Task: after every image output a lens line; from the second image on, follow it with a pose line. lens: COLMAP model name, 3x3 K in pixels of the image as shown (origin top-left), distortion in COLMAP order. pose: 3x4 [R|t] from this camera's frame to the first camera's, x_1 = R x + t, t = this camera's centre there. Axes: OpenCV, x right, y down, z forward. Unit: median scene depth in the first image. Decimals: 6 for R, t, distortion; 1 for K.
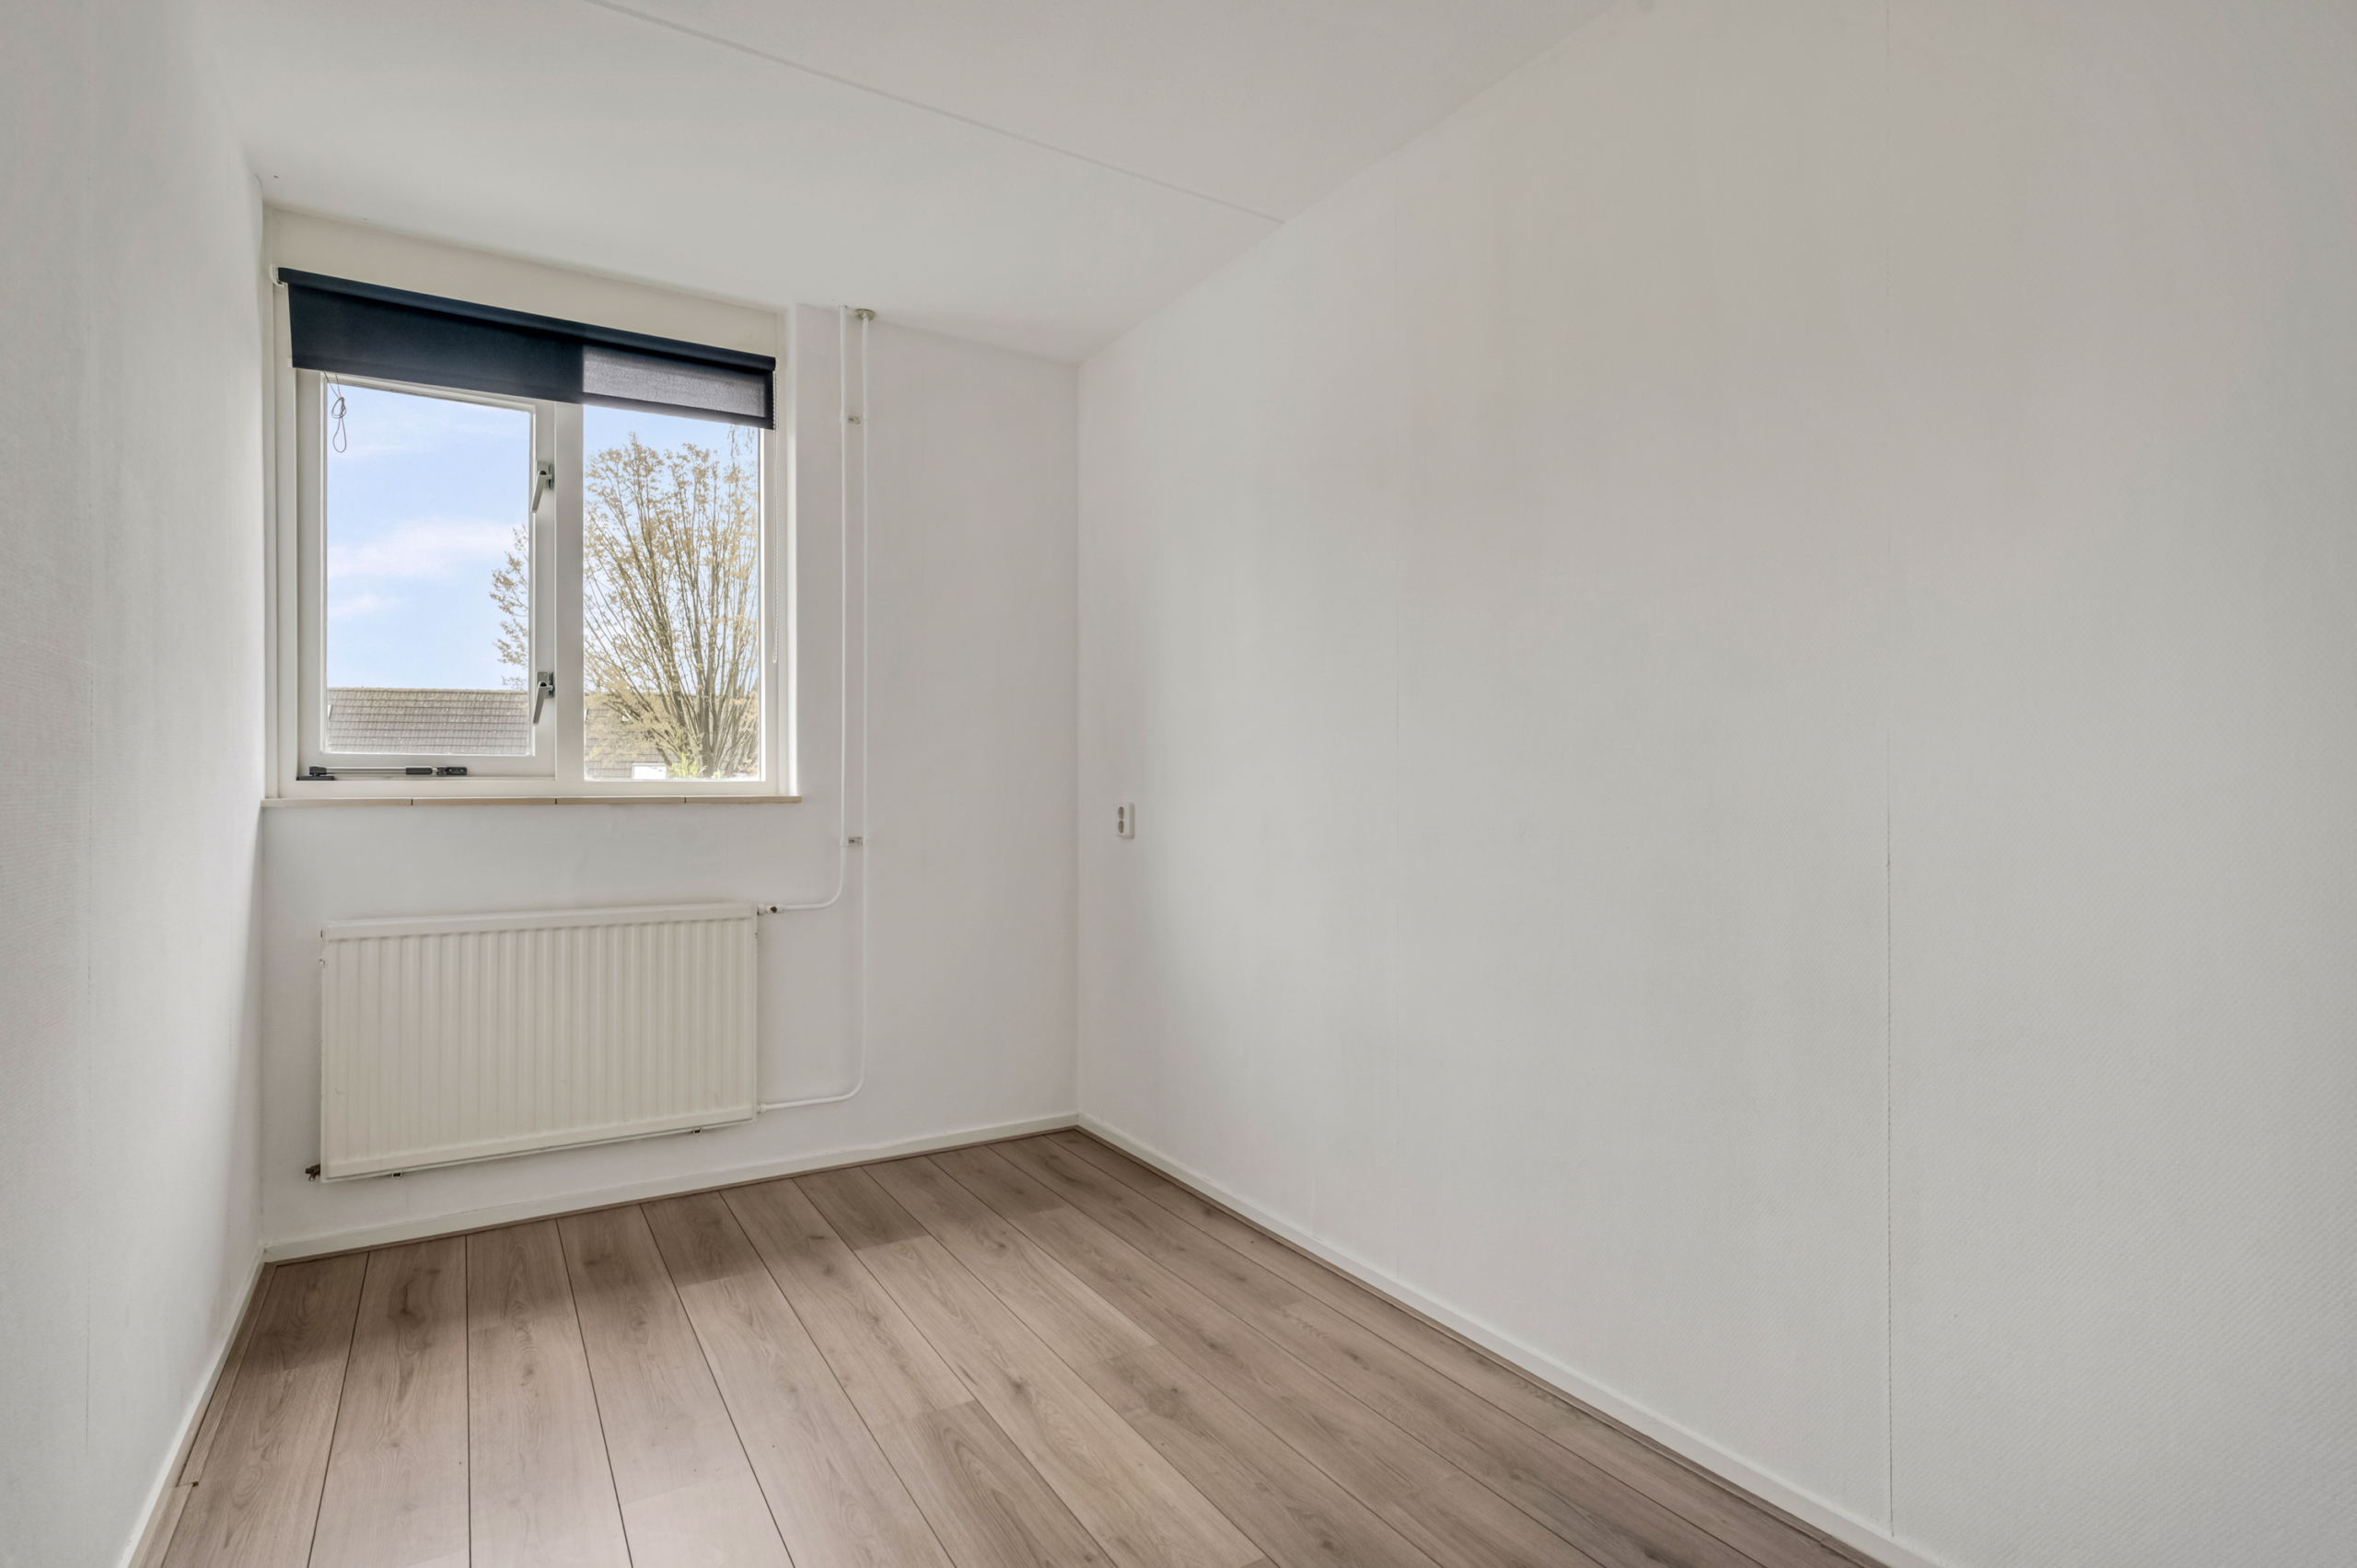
lens RADIAL K [[1159.6, 0, 1178.5], [0, 1159.6, 784.0], [0, 0, 1]] dist [0.001459, 0.000009]
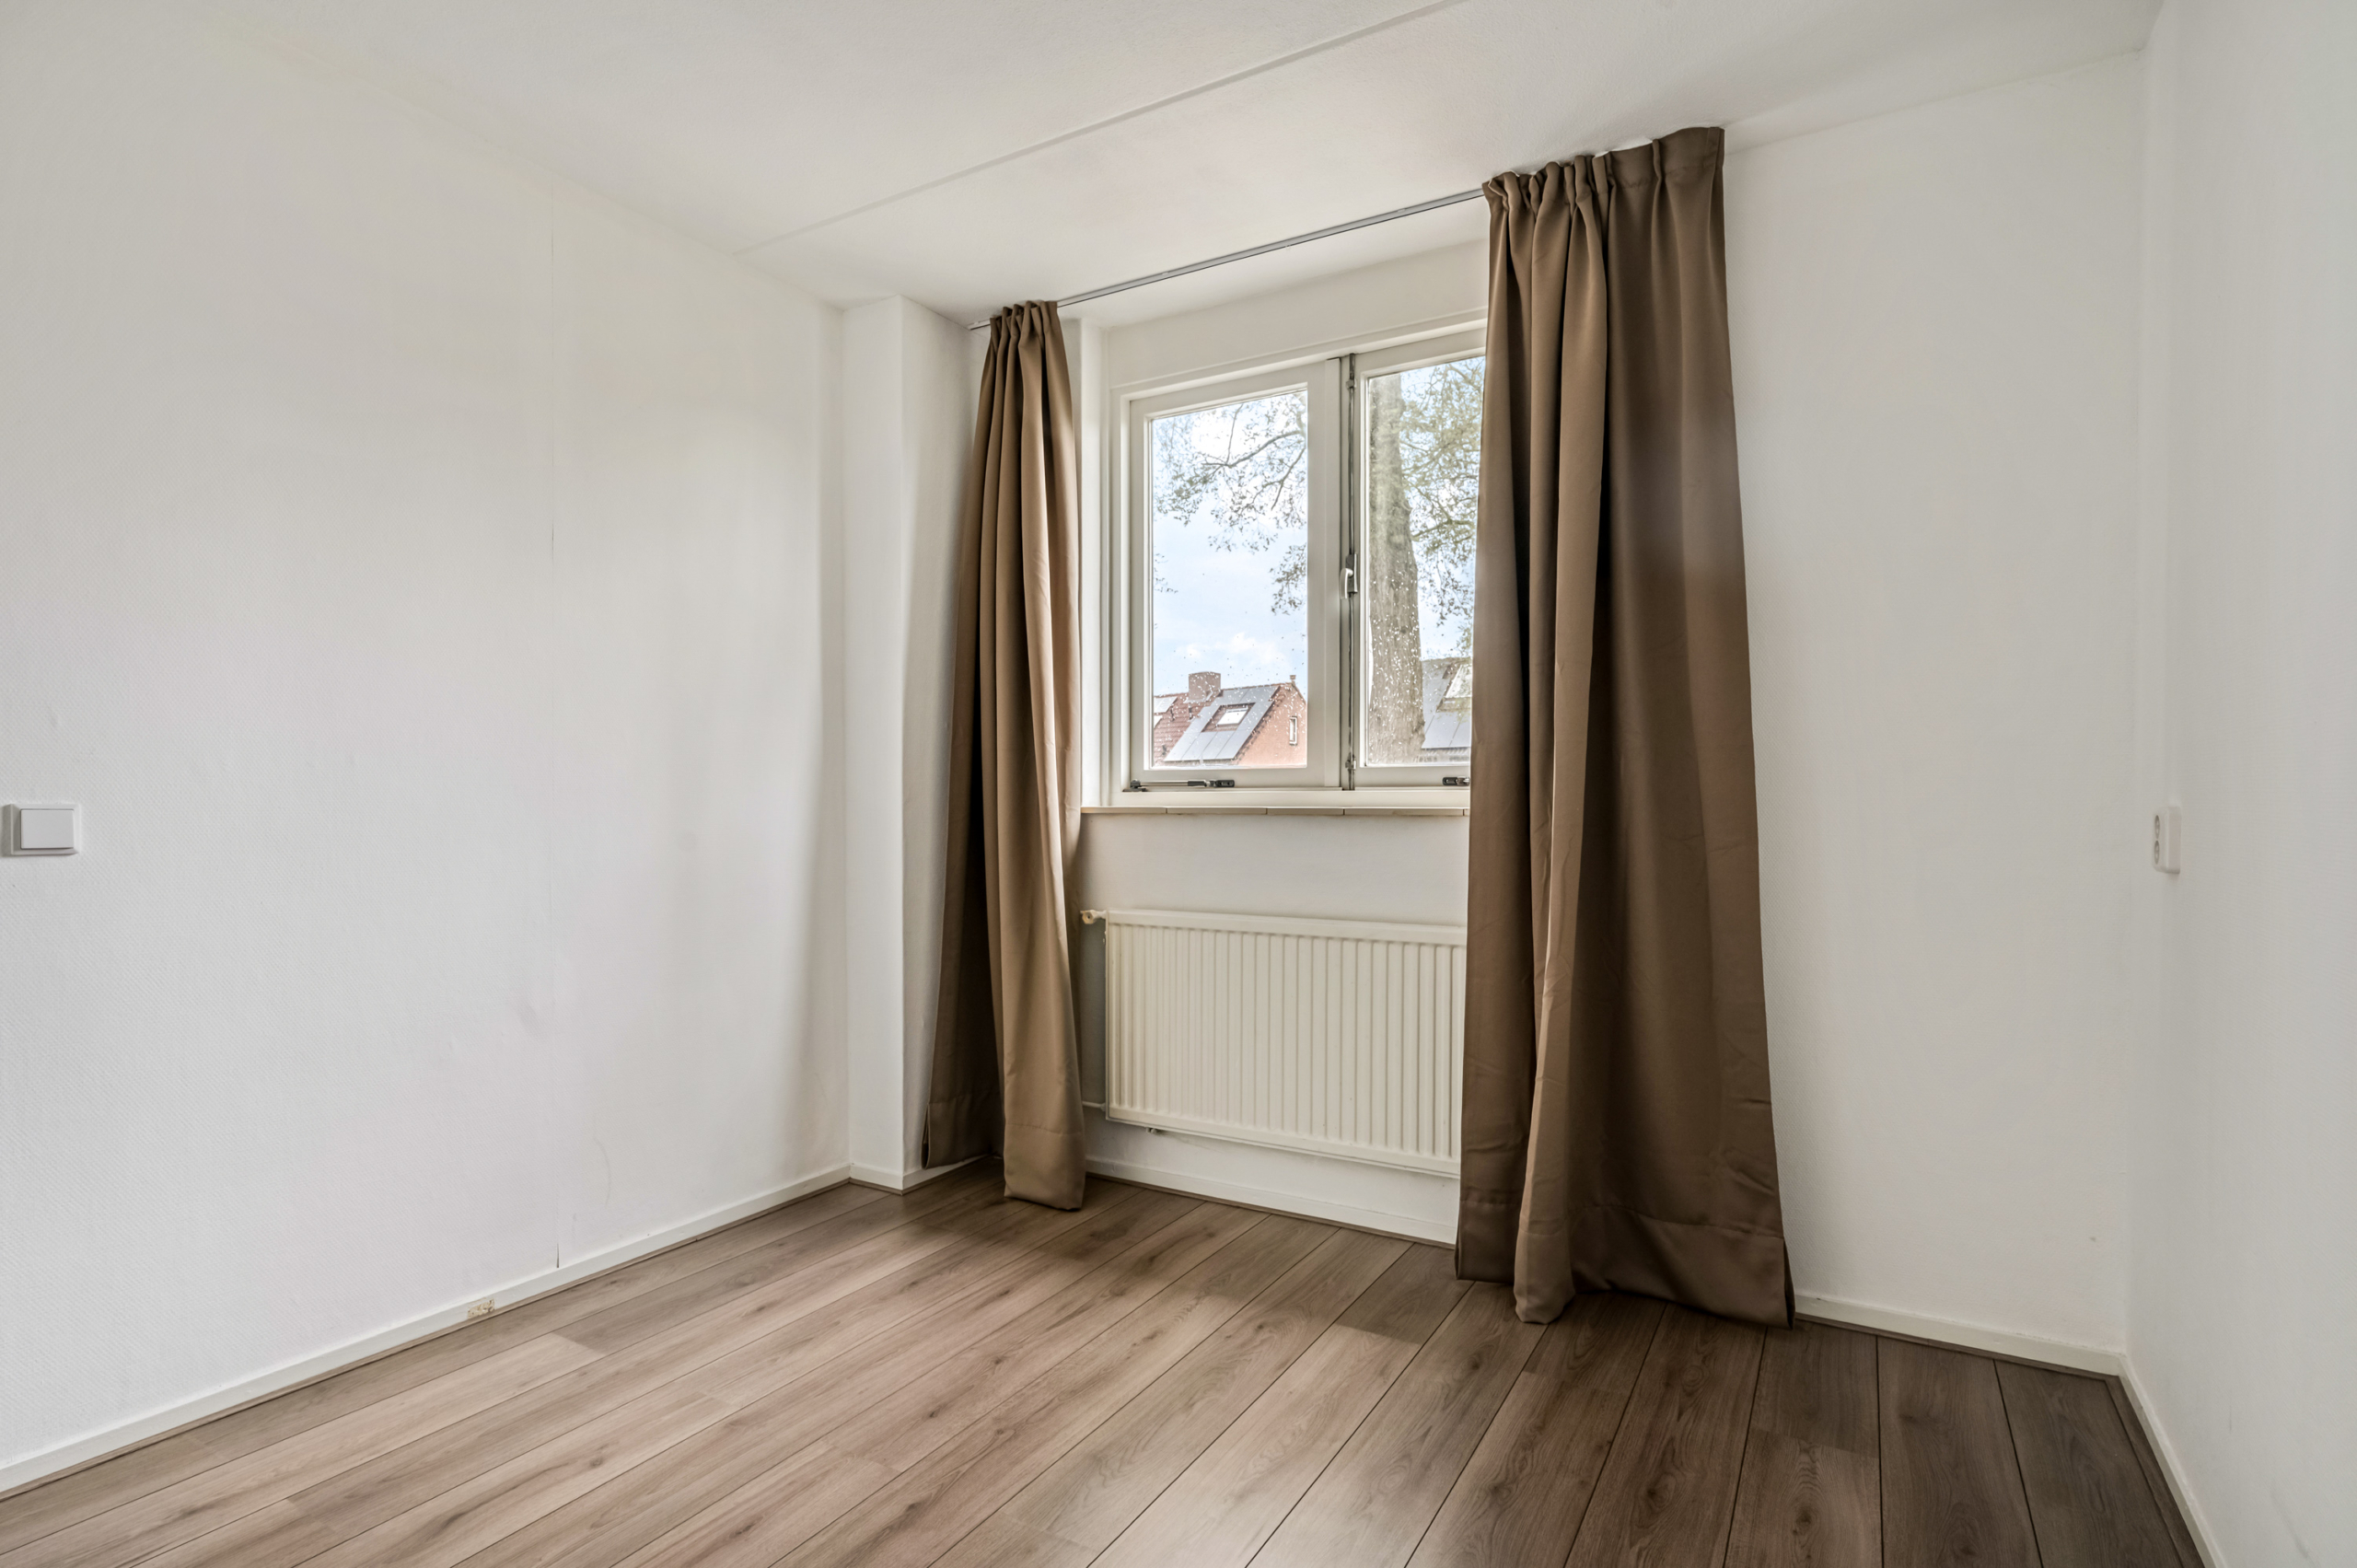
lens RADIAL K [[1159.6, 0, 1178.5], [0, 1159.6, 784.0], [0, 0, 1]] dist [0.001459, 0.000009]
pose [[0.470527, -0.026757, -0.881980, 0.323728], [0.010746, 0.999640, -0.024594, 0.016147], [0.882320, 0.002094, 0.470645, 0.441812]]
